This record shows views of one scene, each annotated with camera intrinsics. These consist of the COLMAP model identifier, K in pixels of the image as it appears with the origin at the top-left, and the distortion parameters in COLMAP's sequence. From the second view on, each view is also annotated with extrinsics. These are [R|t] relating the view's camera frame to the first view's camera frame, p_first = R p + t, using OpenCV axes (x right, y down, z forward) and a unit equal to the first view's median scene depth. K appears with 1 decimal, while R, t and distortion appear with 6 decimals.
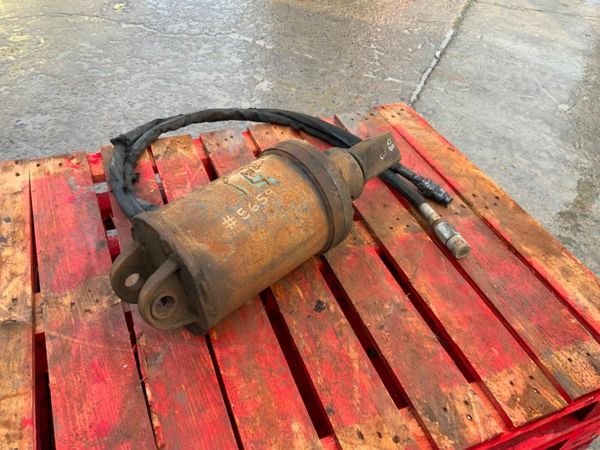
lens RADIAL K [[498.2, 0, 301.2], [0, 498.2, 221.8], [0, 0, 1]] dist [0.082171, -0.182743]
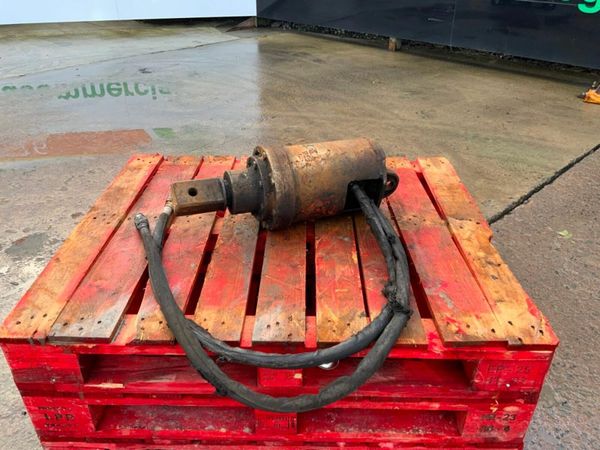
lens RADIAL K [[498.2, 0, 300.1], [0, 498.2, 220.4], [0, 0, 1]] dist [0.082171, -0.182743]
pose [[-0.920445, -0.251537, 0.299183, -0.493247], [0.206945, 0.335738, 0.918942, -1.225050], [-0.331595, 0.907749, -0.256974, 1.345431]]
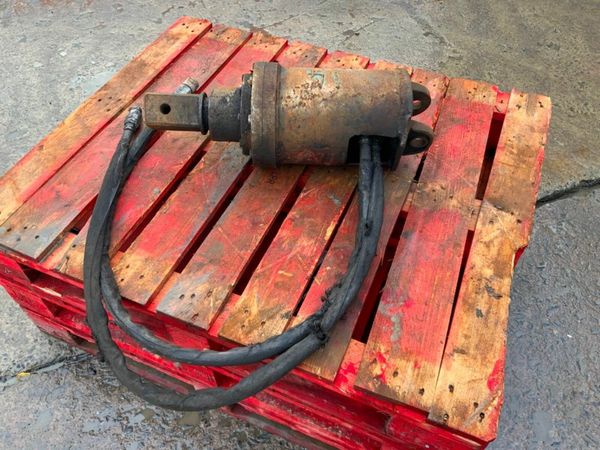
lens RADIAL K [[498.2, 0, 300.8], [0, 498.2, 224.9], [0, 0, 1]] dist [0.082171, -0.182743]
pose [[-0.706586, -0.580923, 0.404060, -0.639098], [0.437557, 0.090077, 0.894668, -0.975050], [-0.556129, 0.808959, 0.190540, 0.889538]]
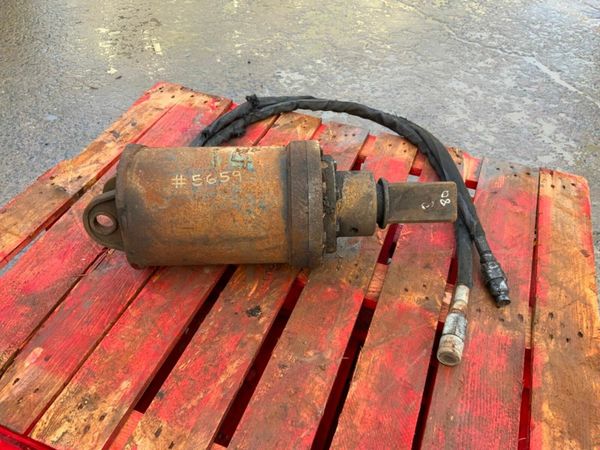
lens RADIAL K [[498.2, 0, 300.1], [0, 498.2, 223.8], [0, 0, 1]] dist [0.082171, -0.182743]
pose [[0.738681, 0.435210, -0.514726, 0.460568], [-0.437935, 0.890366, 0.124343, -0.119576], [0.512410, 0.133567, 0.848290, 0.200010]]
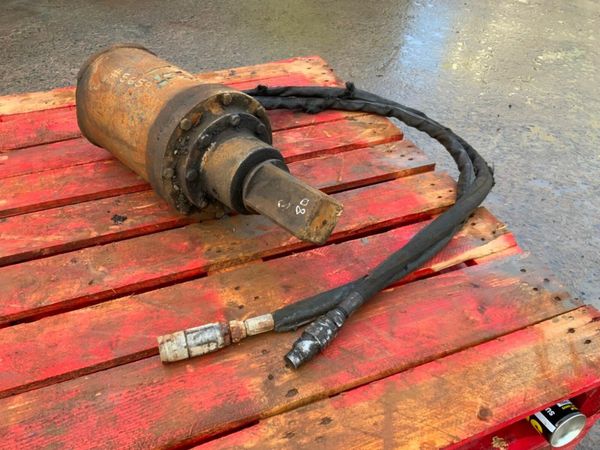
lens RADIAL K [[498.2, 0, 301.4], [0, 498.2, 223.7], [0, 0, 1]] dist [0.082171, -0.182743]
pose [[0.004071, 0.593370, -0.804919, 0.745826], [-0.680439, 0.591493, 0.432595, -0.439436], [0.732793, 0.545938, 0.406160, 0.778344]]
